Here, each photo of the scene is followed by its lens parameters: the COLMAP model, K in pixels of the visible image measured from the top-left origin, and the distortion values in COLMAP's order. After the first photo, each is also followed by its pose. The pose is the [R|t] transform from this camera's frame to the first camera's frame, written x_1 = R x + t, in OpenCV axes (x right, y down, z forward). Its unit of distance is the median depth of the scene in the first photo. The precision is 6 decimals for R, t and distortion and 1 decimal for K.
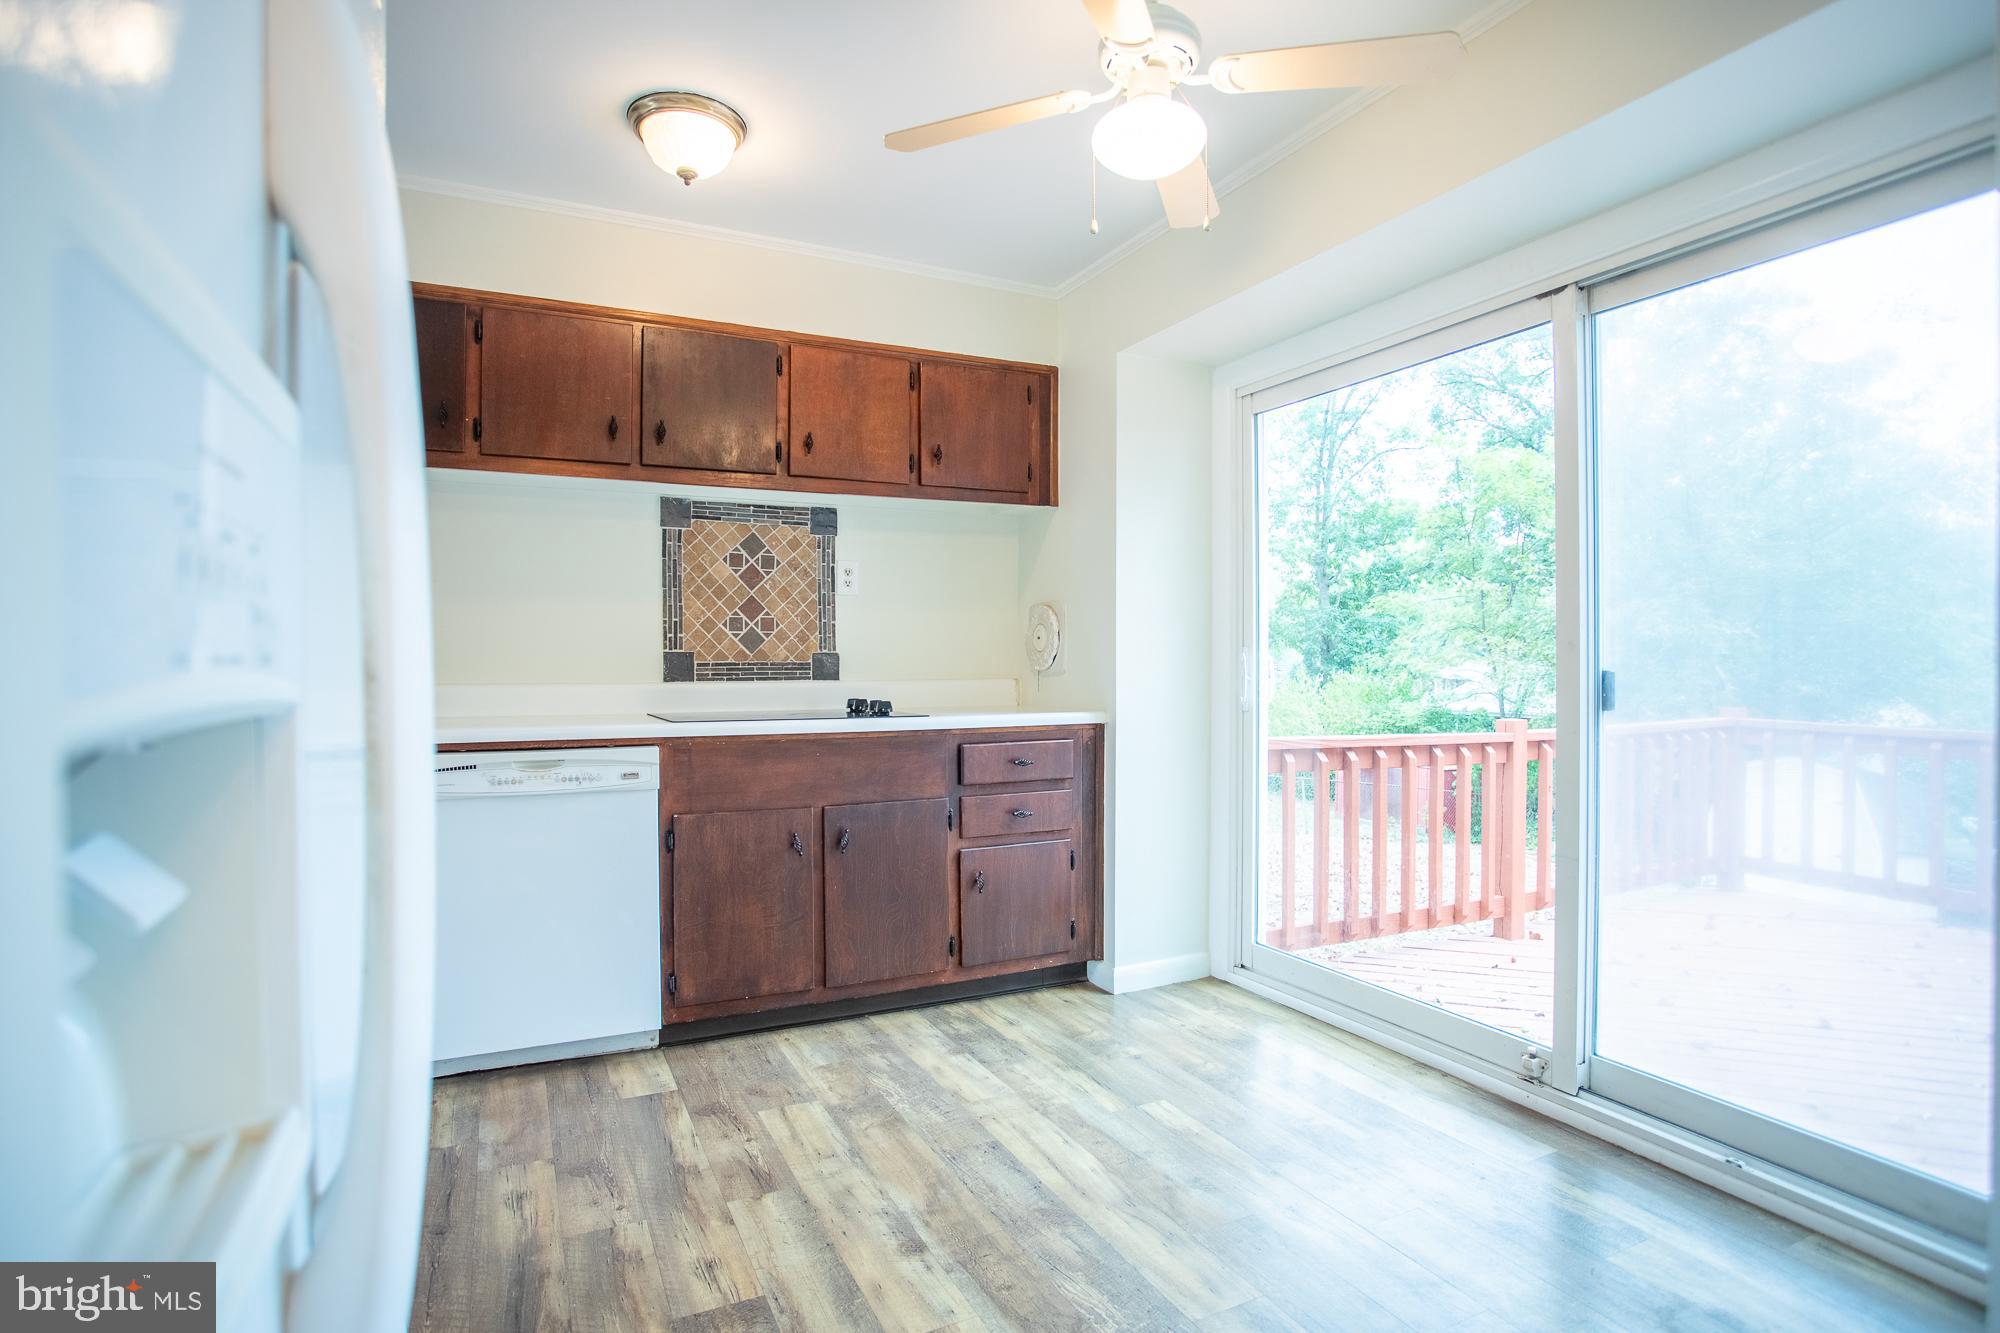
lens RADIAL K [[1010.5, 0, 996.1], [0, 1010.5, 669.6], [0, 0, 1]] dist [-0.057412, 0.003411]
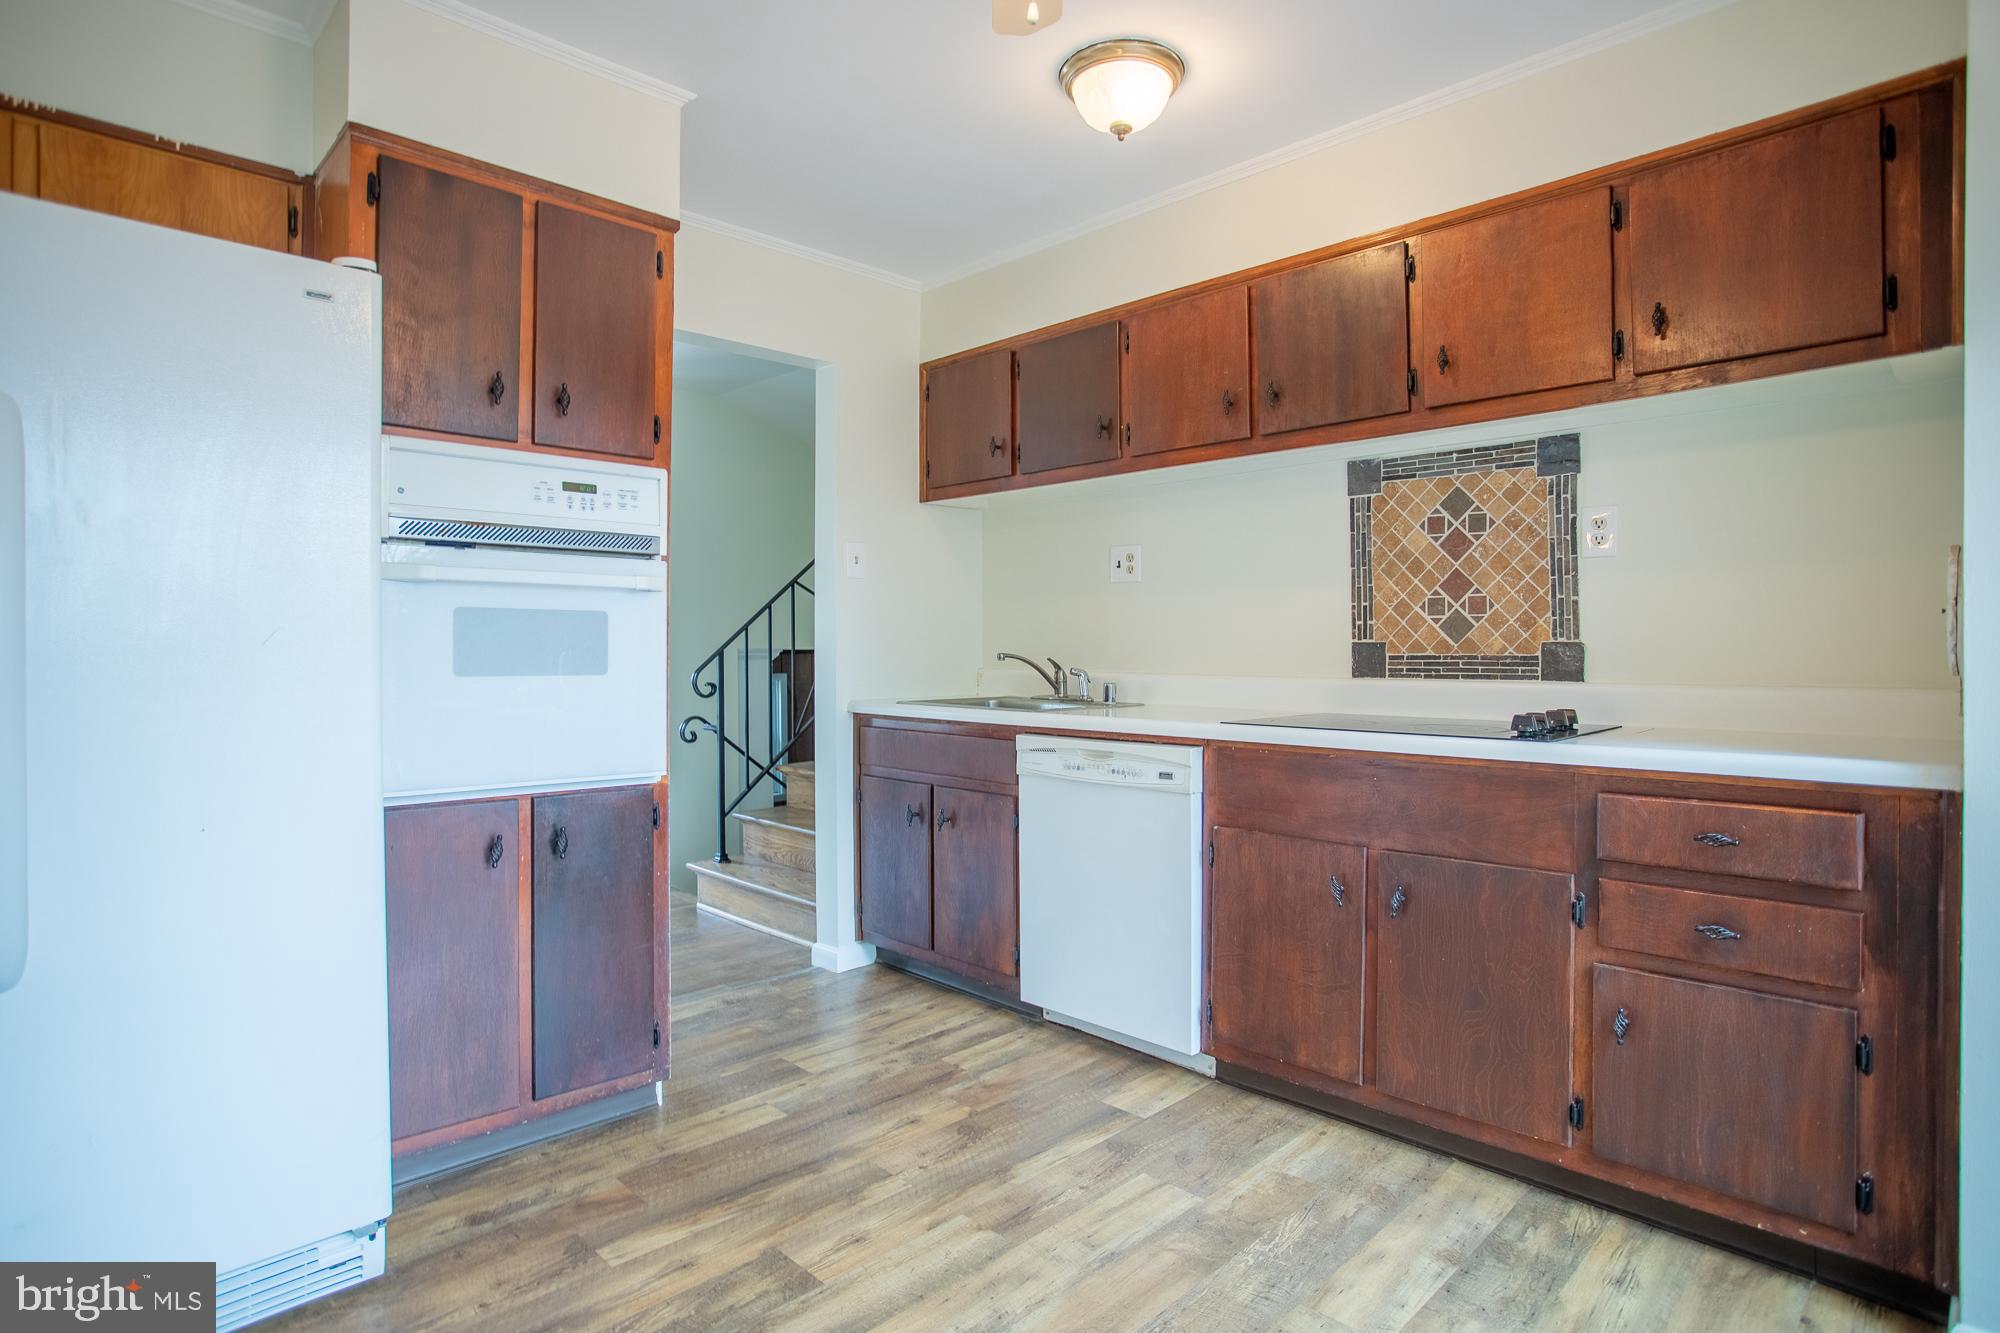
lens RADIAL K [[1064.6, 0, 993.5], [0, 1064.6, 652.6], [0, 0, 1]] dist [-0.046066, 0.012110]
pose [[0.301151, 0.005738, -0.953559, 0.482237], [-0.005390, 0.999976, 0.004315, -0.012311], [0.953561, 0.003840, 0.301175, 0.479565]]
